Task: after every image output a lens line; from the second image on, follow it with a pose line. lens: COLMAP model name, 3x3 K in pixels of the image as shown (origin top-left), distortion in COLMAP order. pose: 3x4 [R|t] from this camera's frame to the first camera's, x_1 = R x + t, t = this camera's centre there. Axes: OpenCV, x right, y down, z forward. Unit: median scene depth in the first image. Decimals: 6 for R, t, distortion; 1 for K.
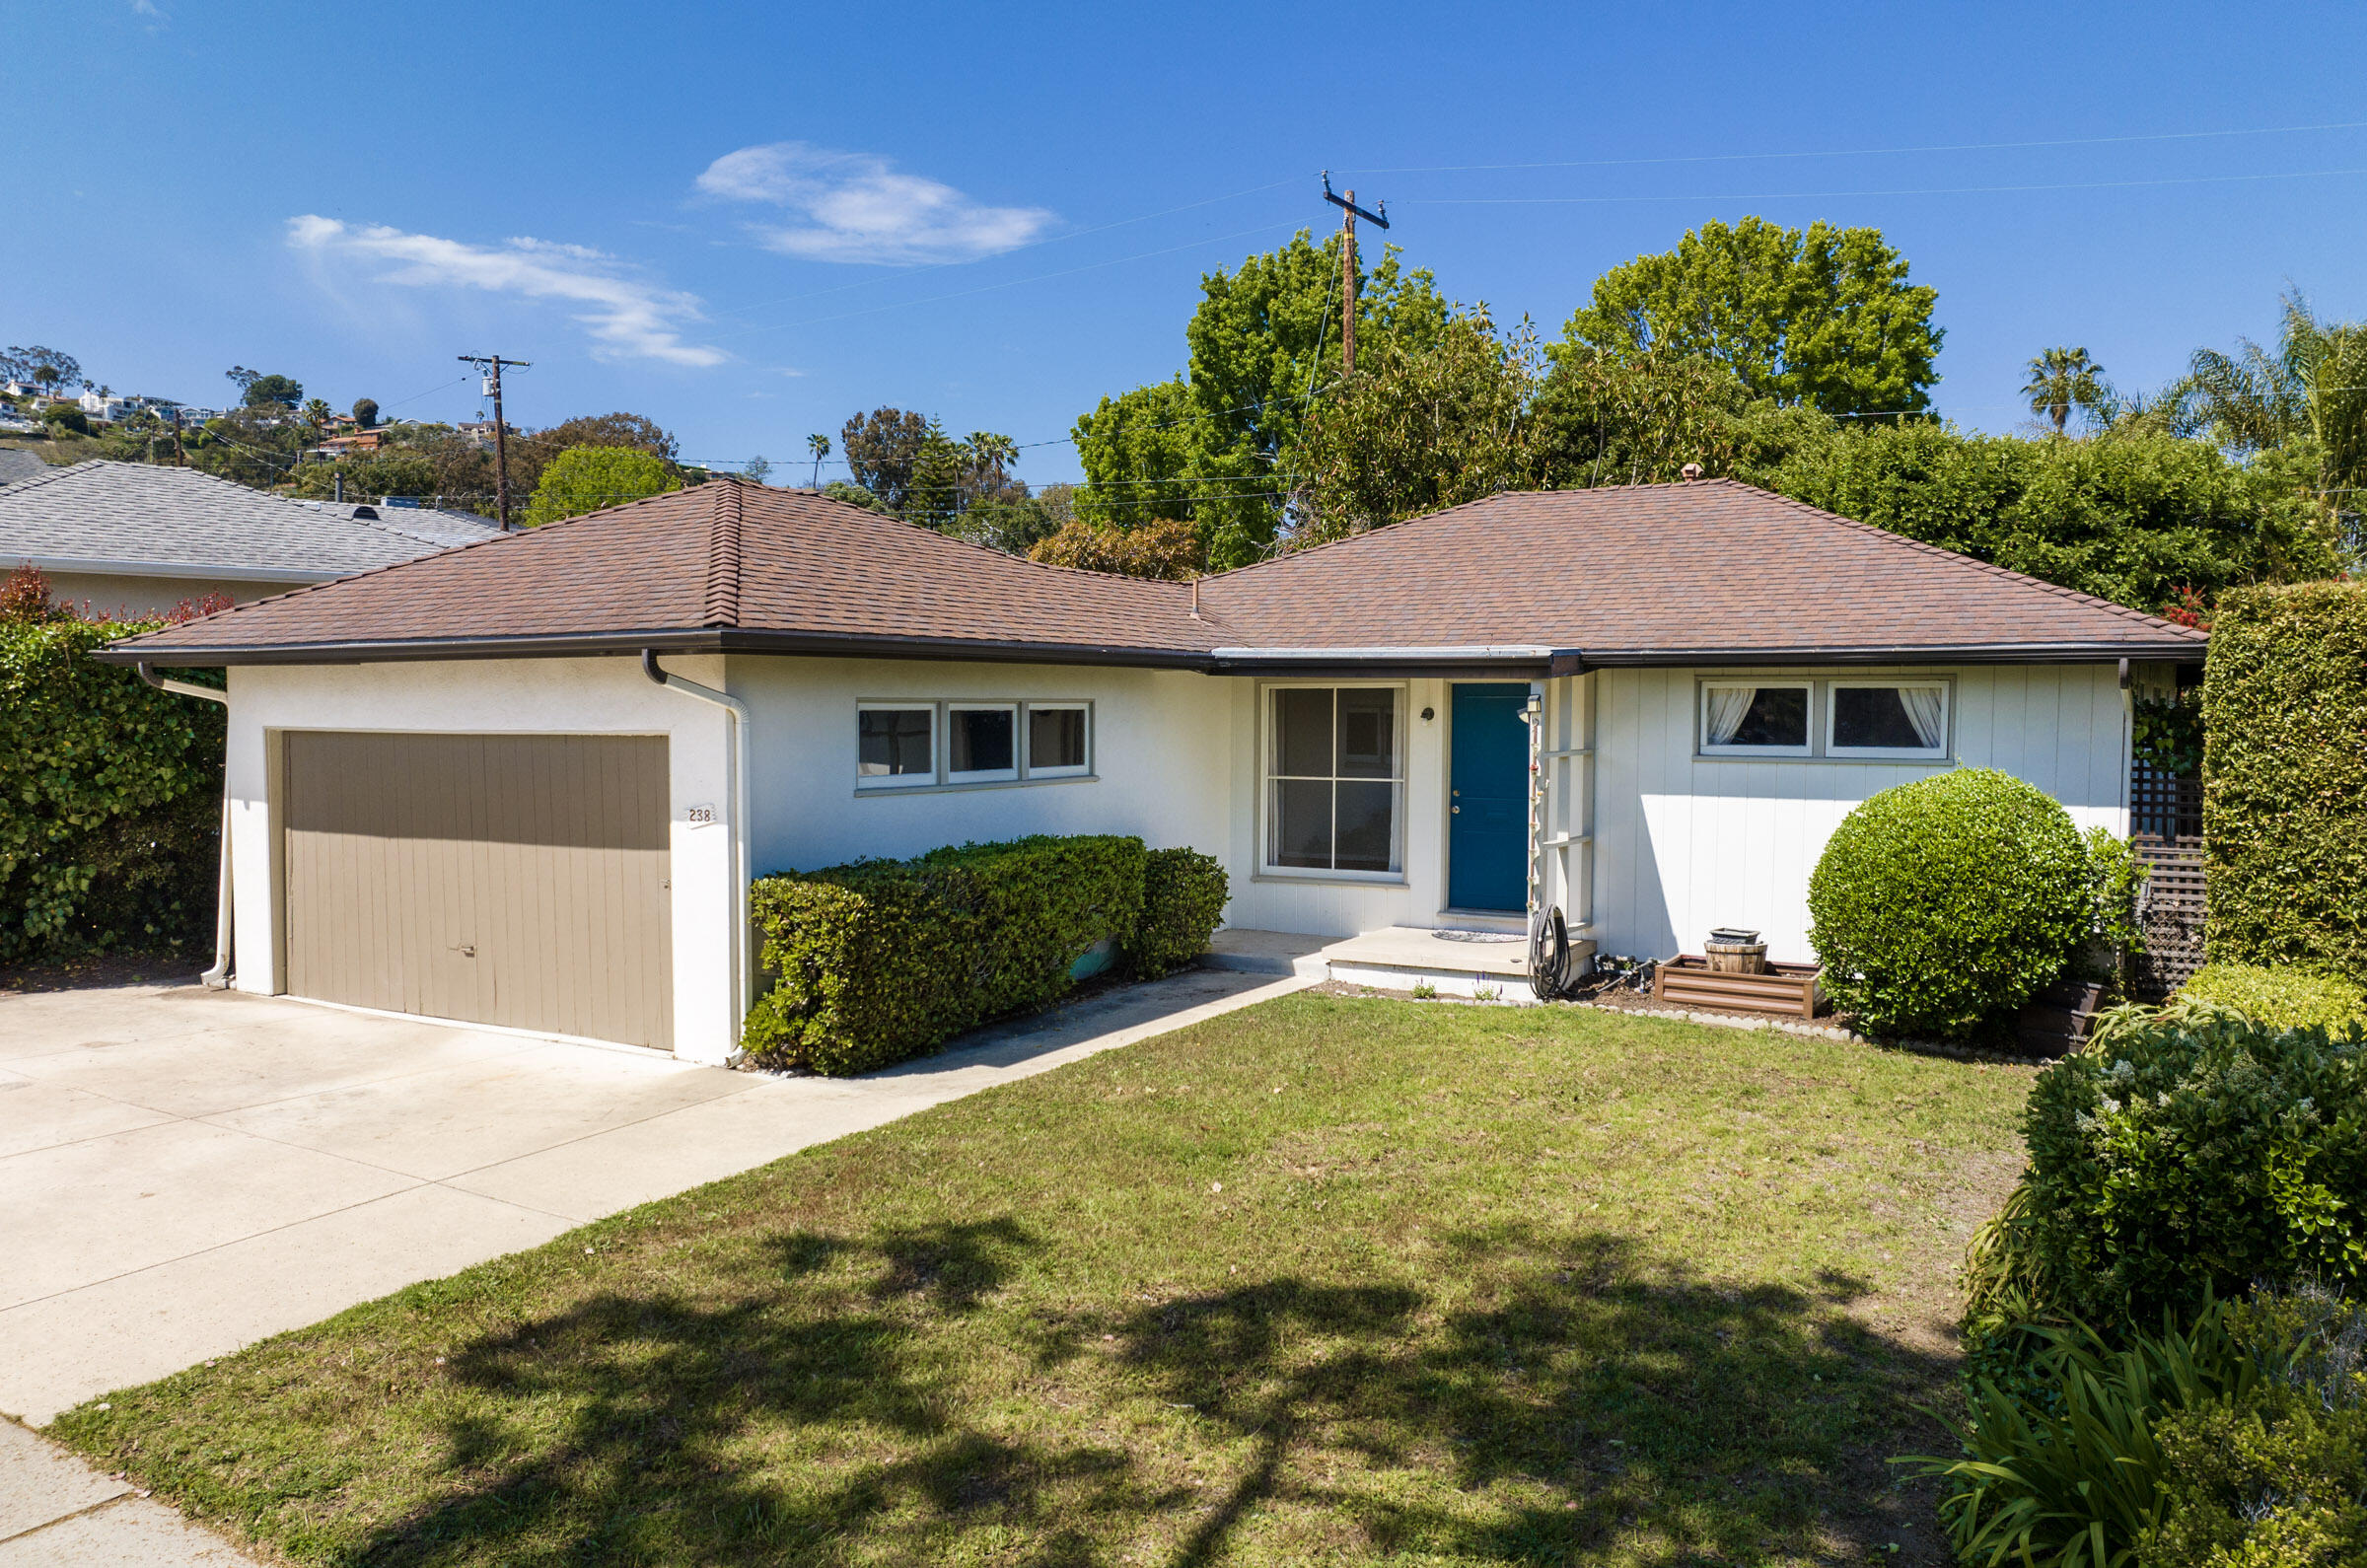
lens RADIAL K [[1599.4, 0, 1183.5], [0, 1599.4, 784.0], [0, 0, 1]] dist [0.000809, -0.000891]
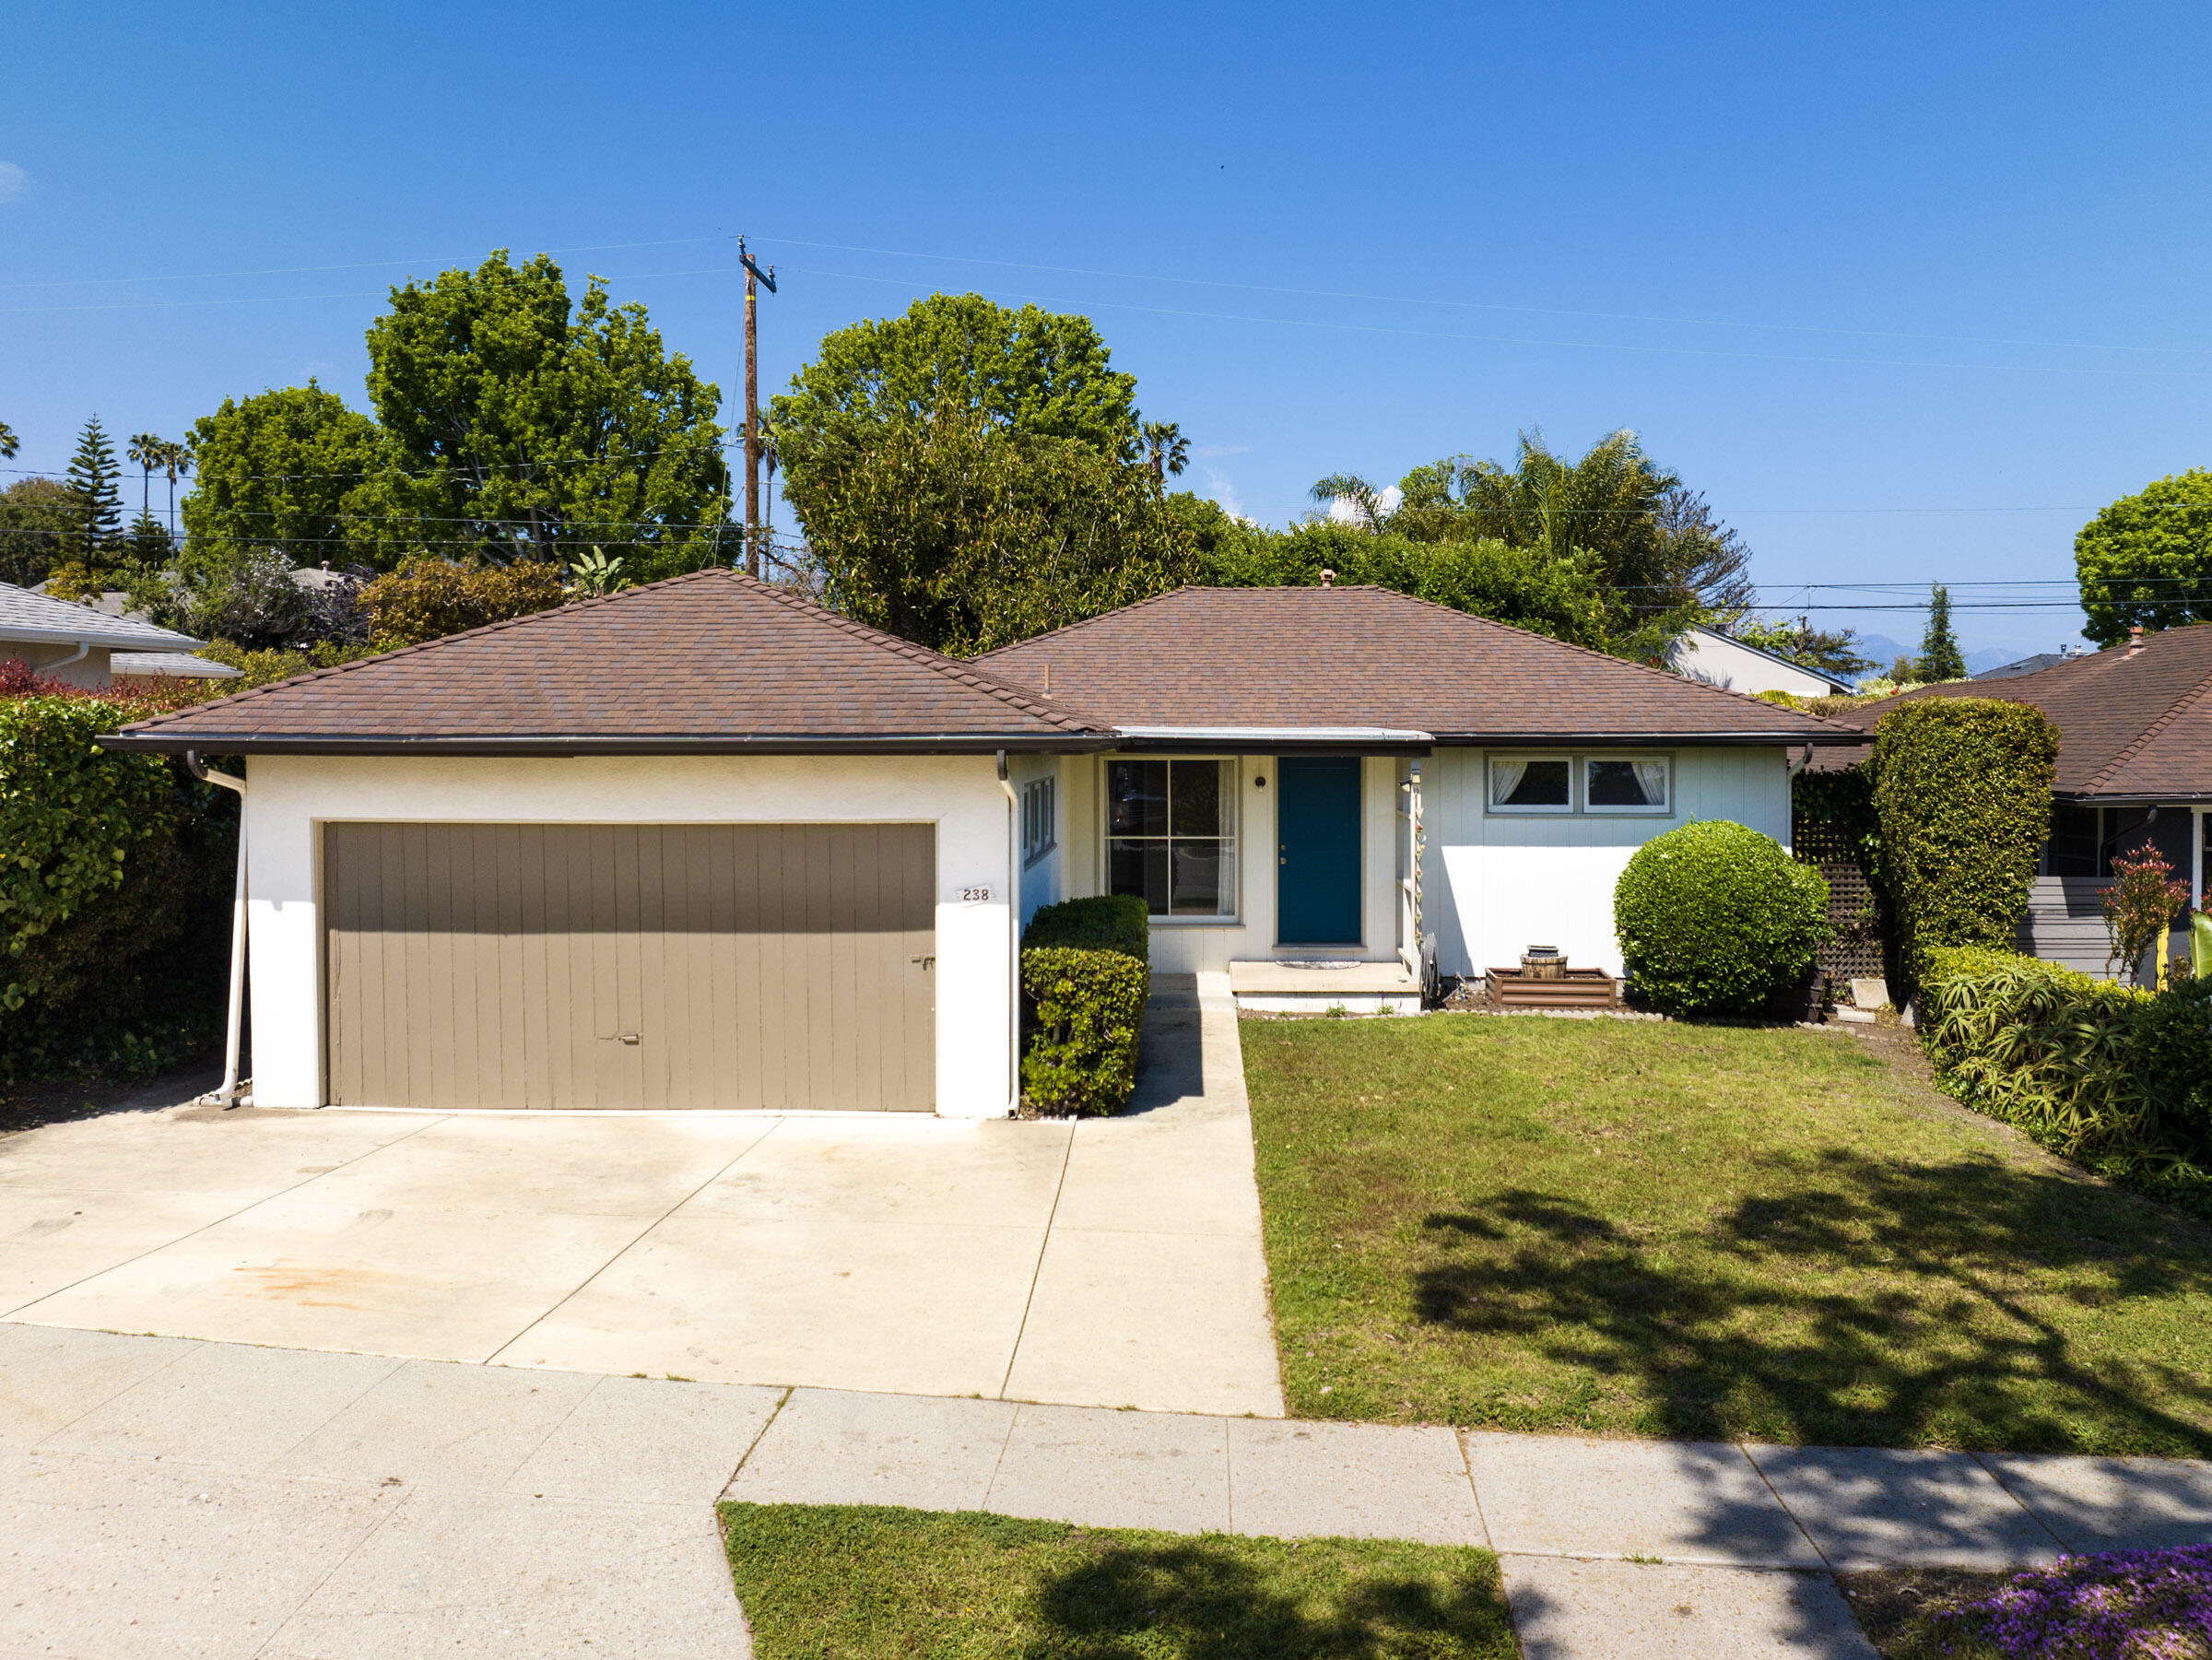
lens RADIAL K [[1566.3, 0, 1106.0], [0, 1566.3, 830.0], [0, 0, 1]] dist [0.034215, -0.121658]
pose [[0.909838, -0.028813, 0.413962, -0.579699], [0.026916, 0.999583, 0.010416, -0.030980], [-0.414090, 0.001665, 0.910234, -0.031647]]
